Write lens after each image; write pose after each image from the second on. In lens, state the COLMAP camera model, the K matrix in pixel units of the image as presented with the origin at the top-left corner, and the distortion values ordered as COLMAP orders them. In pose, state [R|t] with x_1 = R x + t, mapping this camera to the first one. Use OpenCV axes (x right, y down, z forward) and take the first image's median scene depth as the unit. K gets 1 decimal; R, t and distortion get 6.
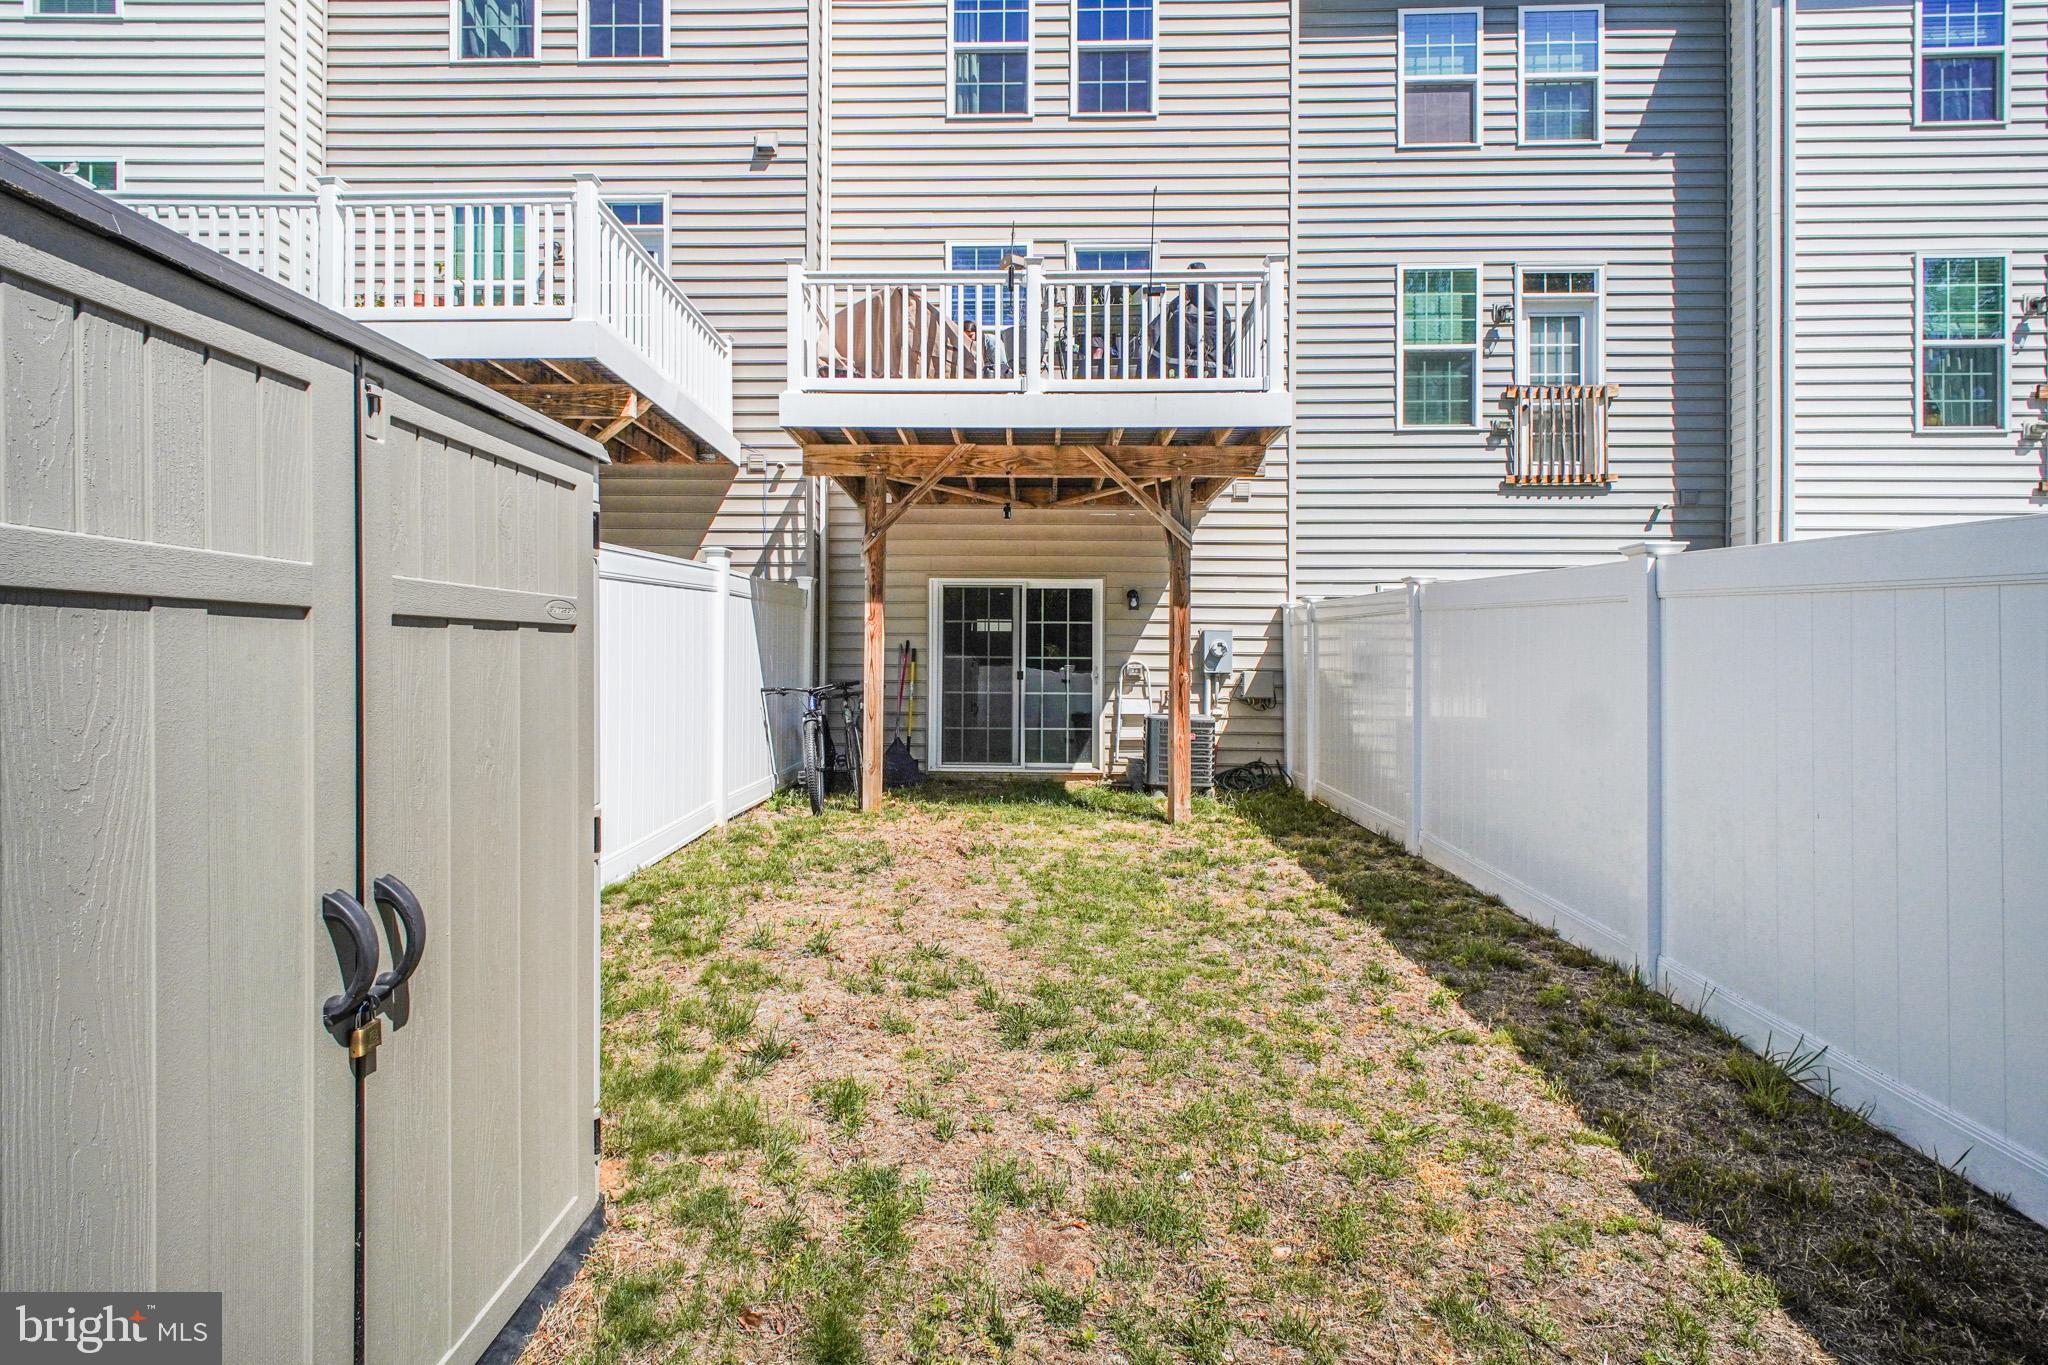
lens RADIAL K [[952.1, 0, 999.6], [0, 952.1, 678.5], [0, 0, 1]] dist [0.021330, -0.008487]
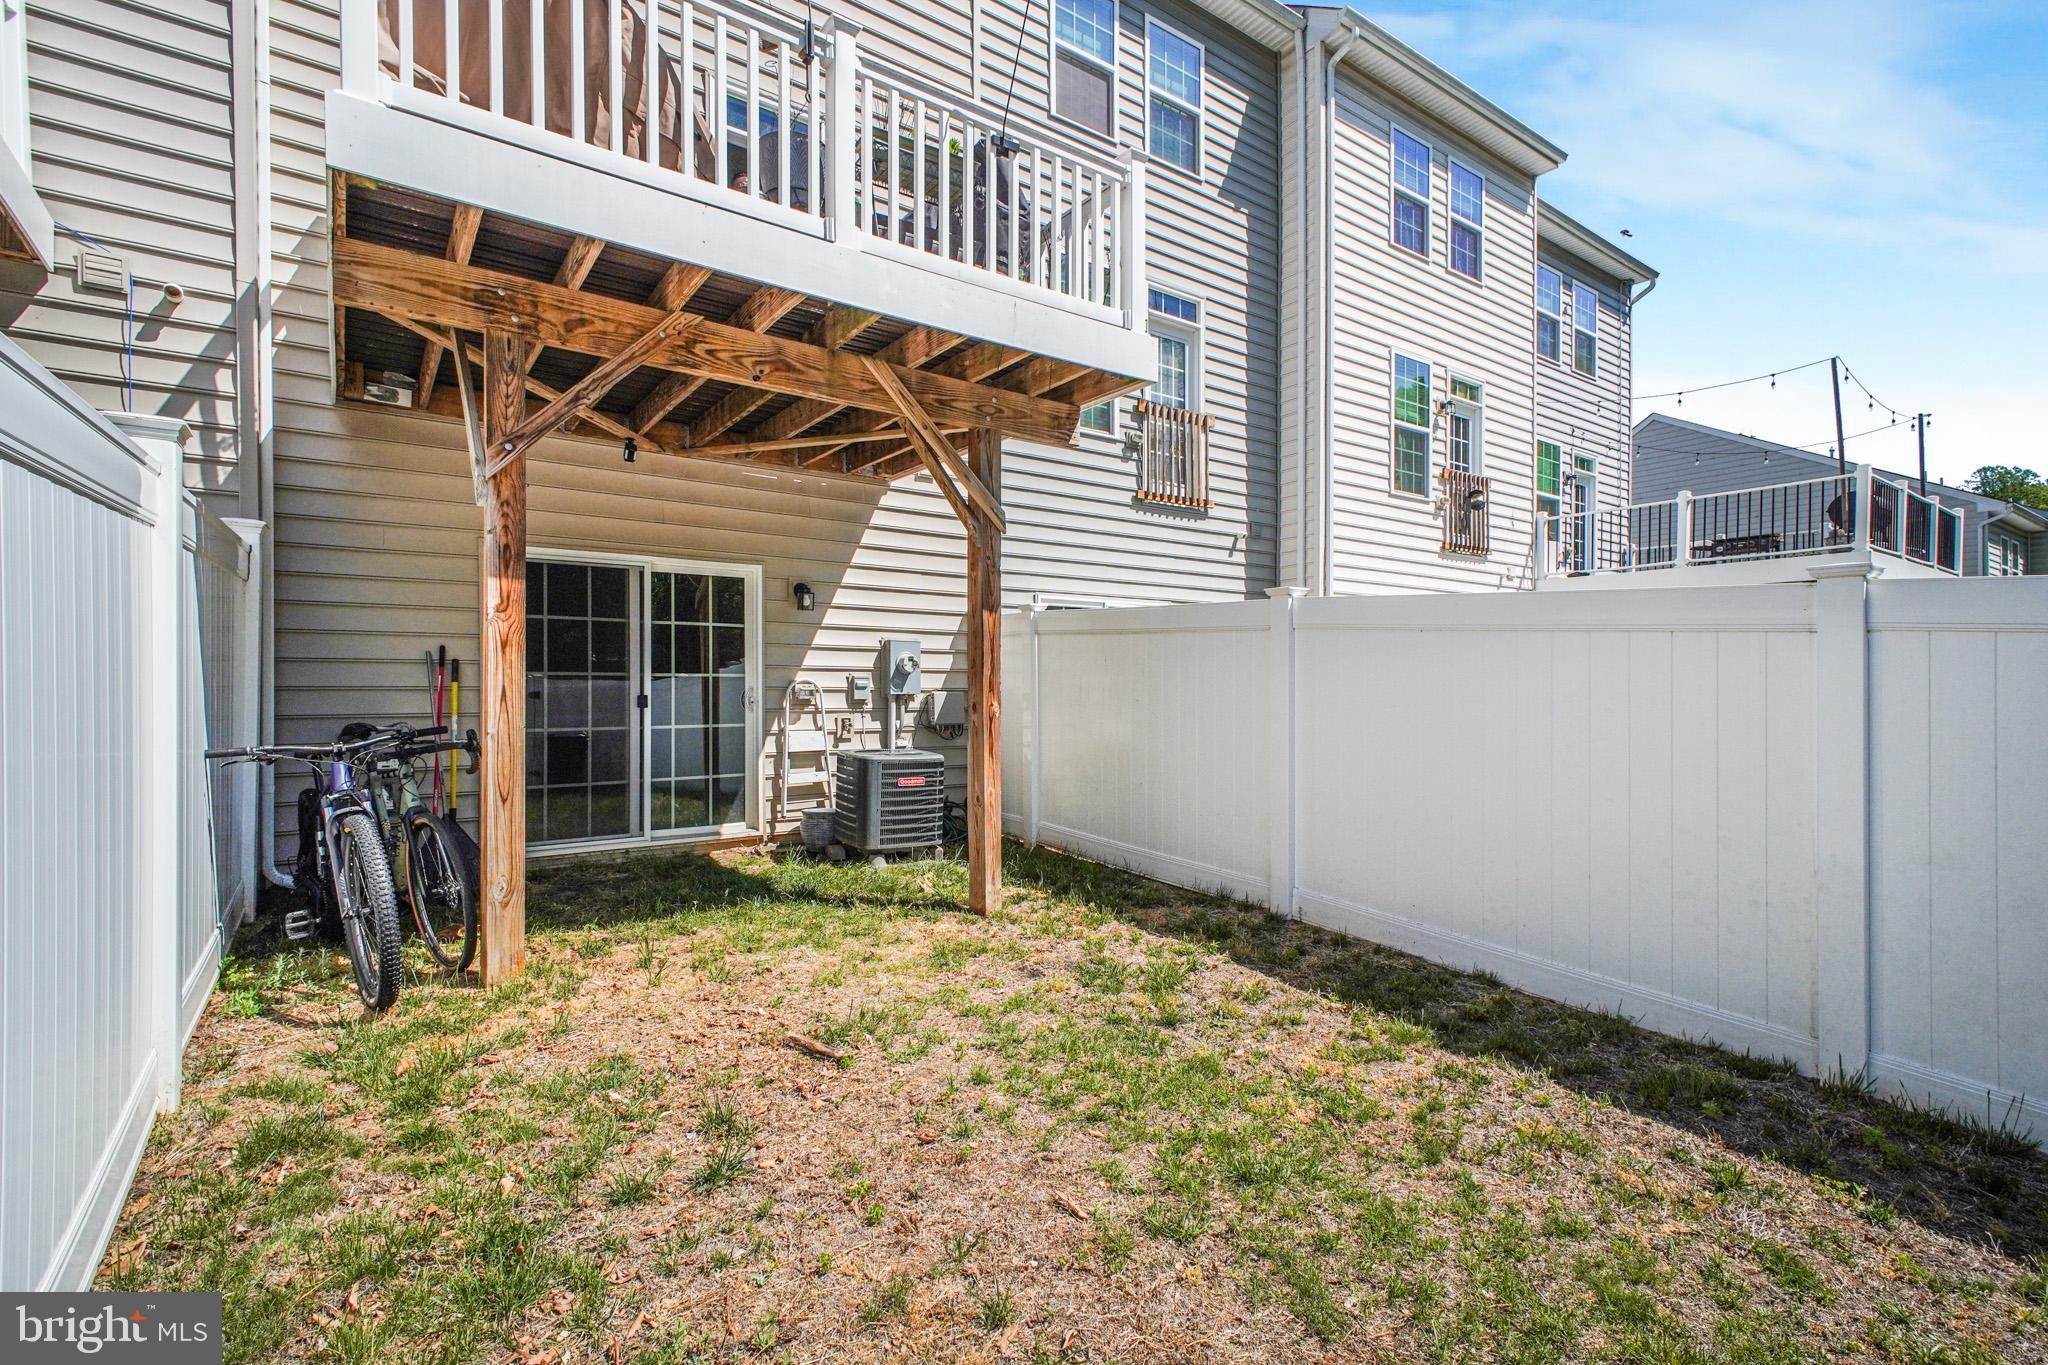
lens RADIAL K [[935.7, 0, 1004.2], [0, 935.7, 690.8], [0, 0, 1]] dist [0.023625, -0.009614]
pose [[0.798875, -0.010683, 0.601402, -0.172358], [0.004027, 0.999915, 0.012412, -0.017864], [-0.601484, -0.007494, 0.798850, 0.323700]]
